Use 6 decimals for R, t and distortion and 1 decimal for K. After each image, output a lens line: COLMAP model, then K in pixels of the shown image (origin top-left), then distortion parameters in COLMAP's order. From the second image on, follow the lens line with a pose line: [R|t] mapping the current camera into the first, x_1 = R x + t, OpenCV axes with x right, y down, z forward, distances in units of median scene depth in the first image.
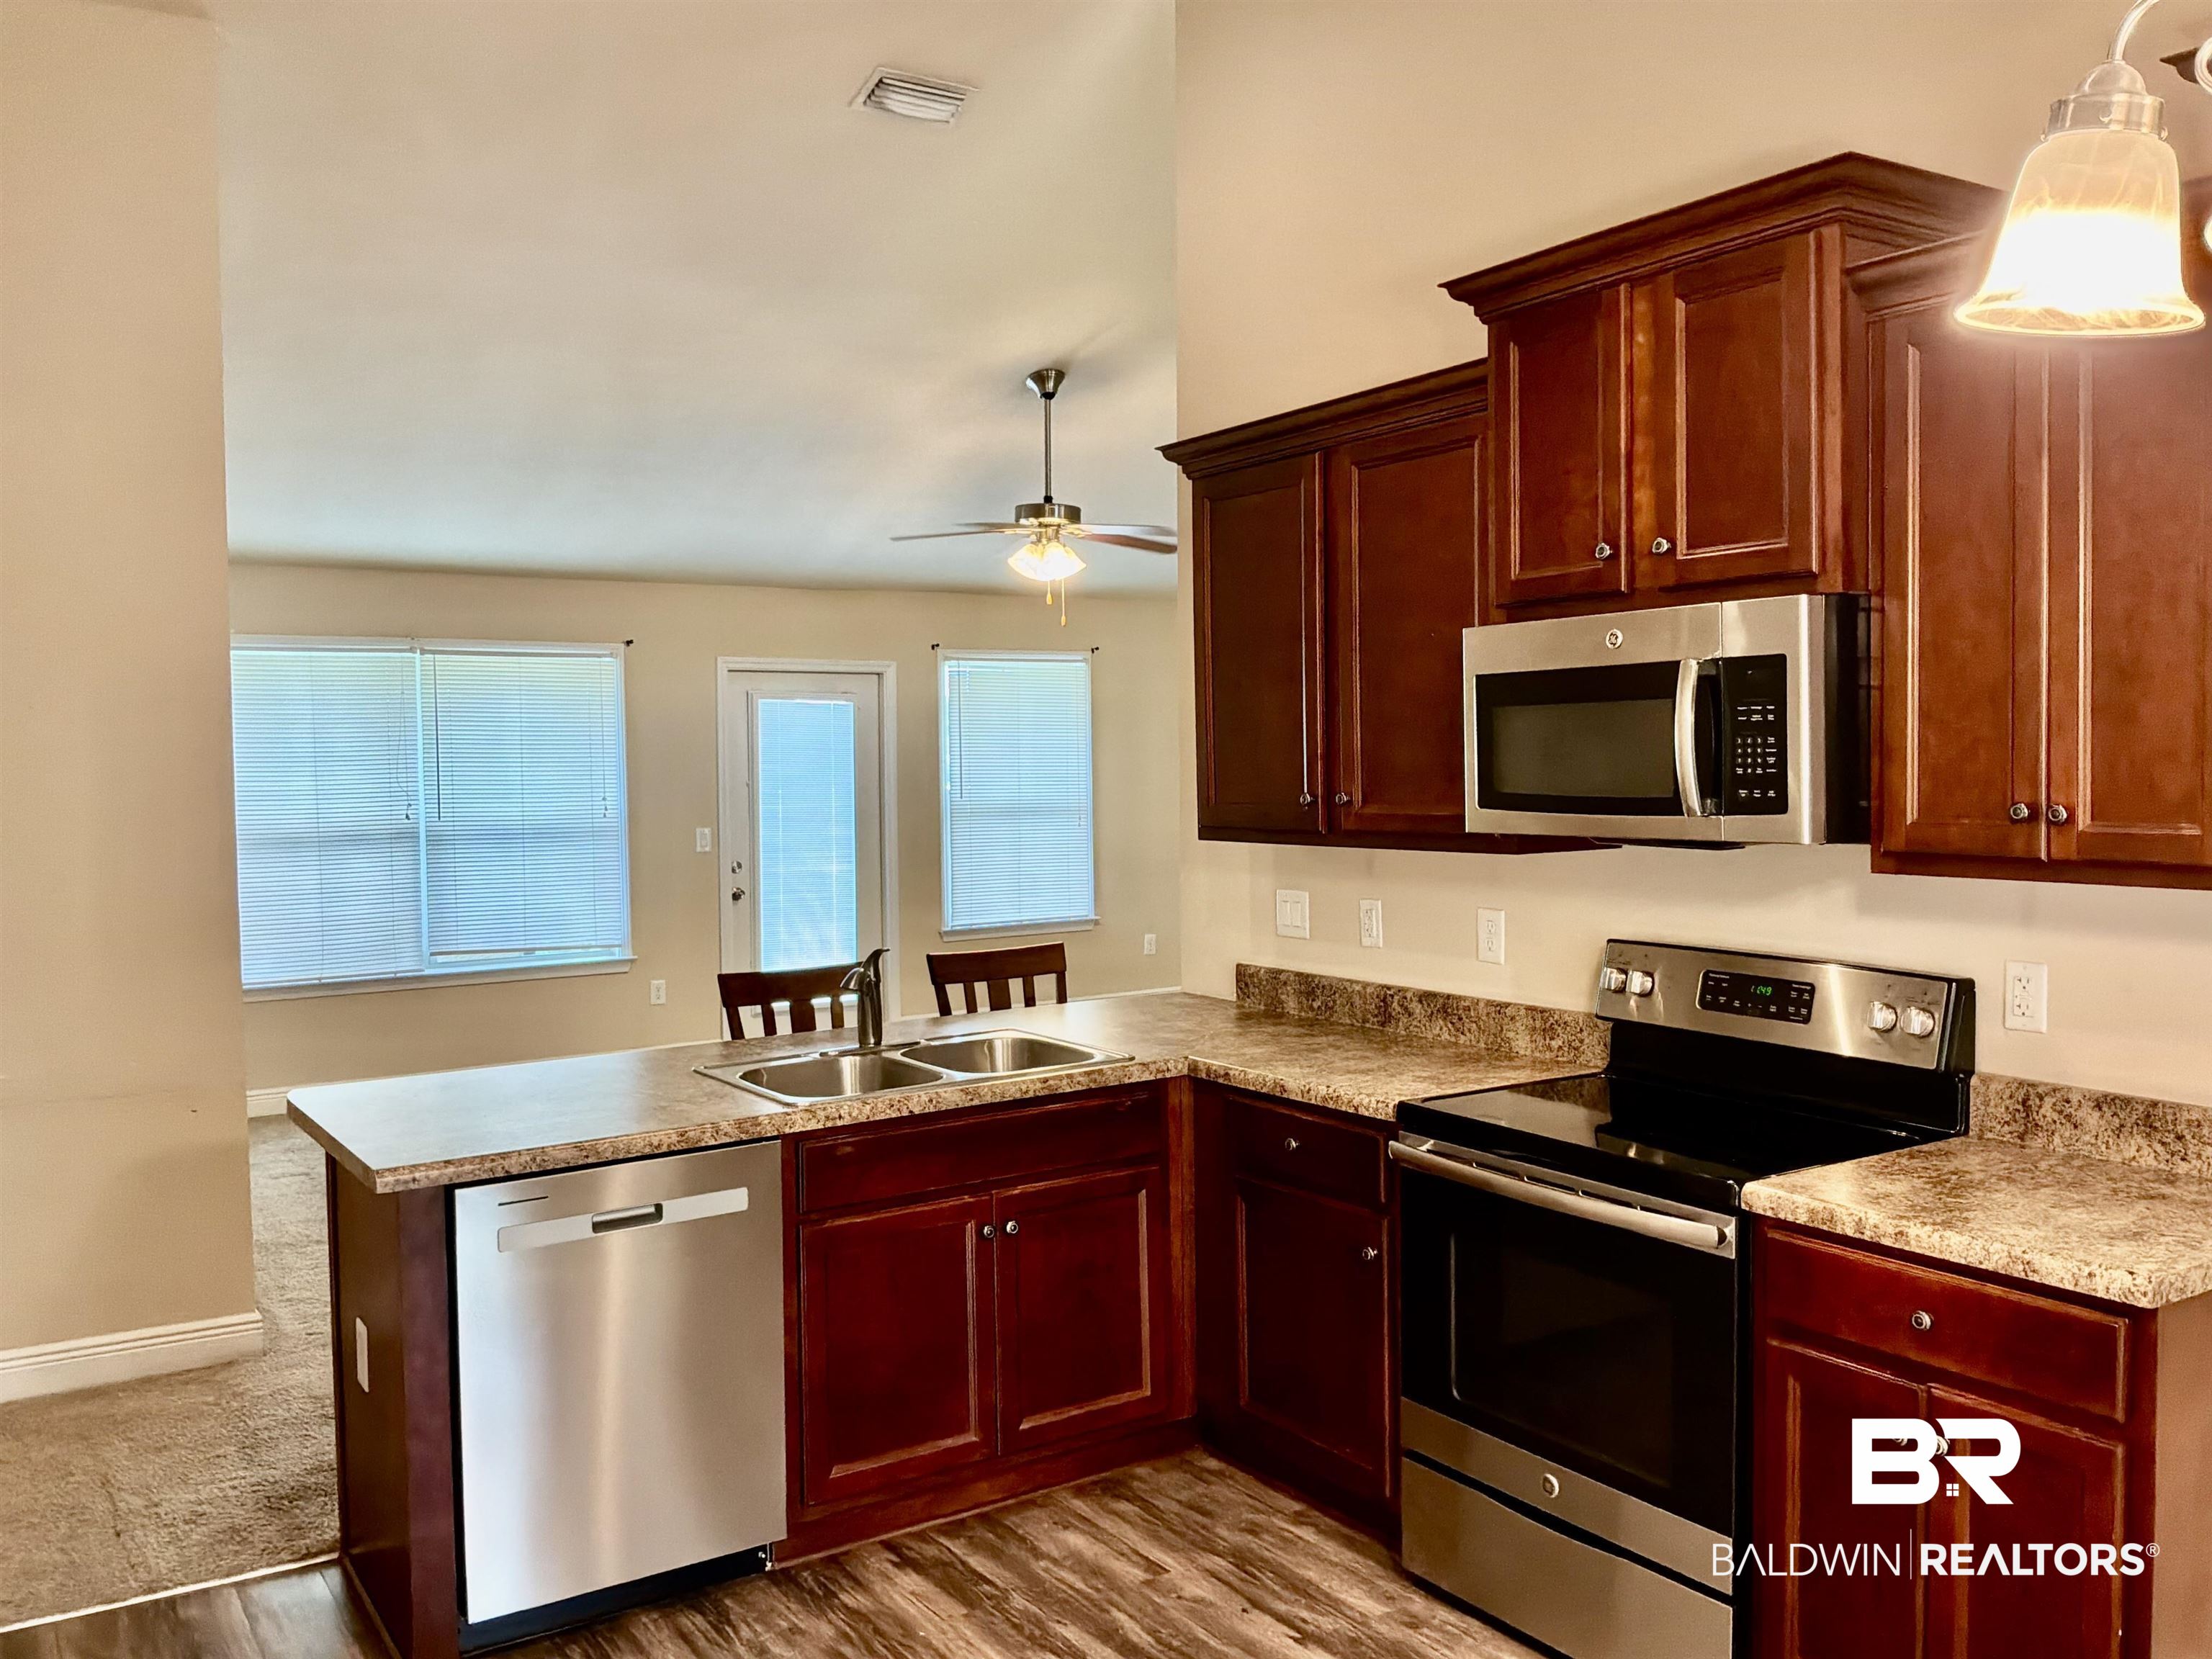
lens RADIAL K [[1833.7, 0, 1115.3], [0, 1833.7, 827.6], [0, 0, 1]] dist [0.133891, -0.251324]
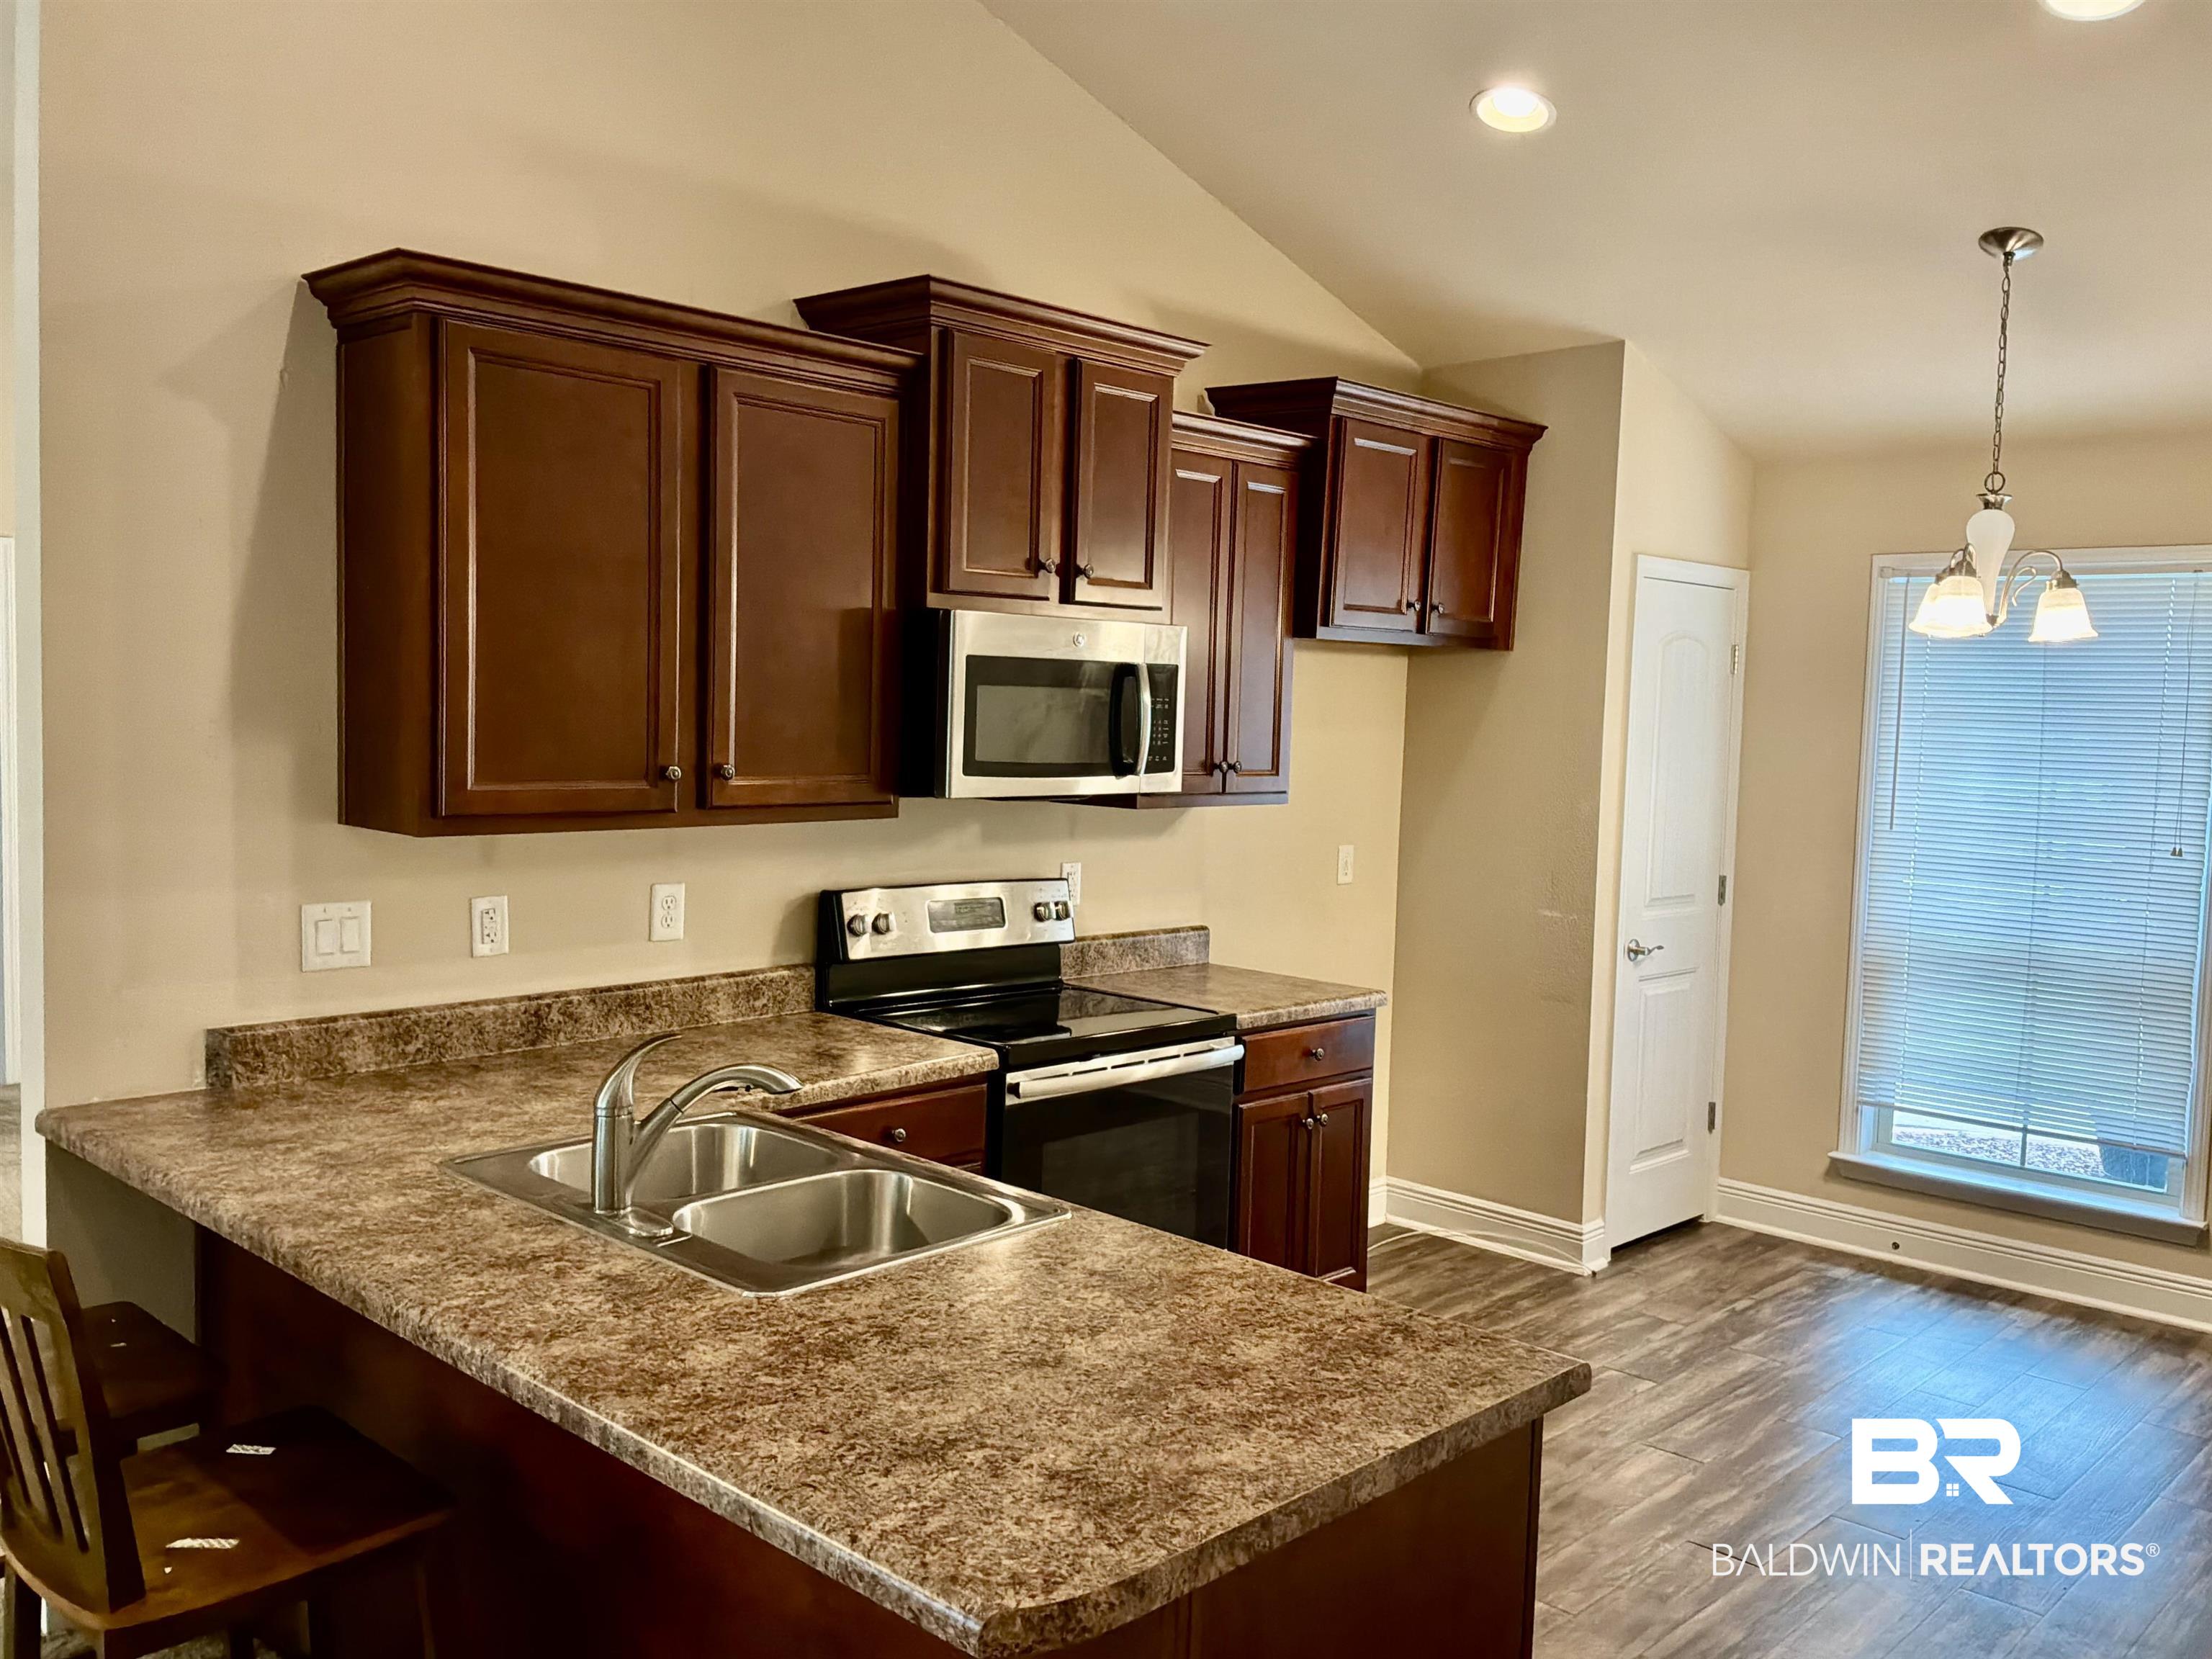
lens RADIAL K [[1833.7, 0, 1115.3], [0, 1833.7, 827.6], [0, 0, 1]] dist [0.133891, -0.251324]
pose [[-0.224741, -0.062367, 0.972421, -0.902390], [0.012683, 0.997678, 0.066919, -0.052734], [-0.974336, 0.027372, -0.223428, 1.168769]]
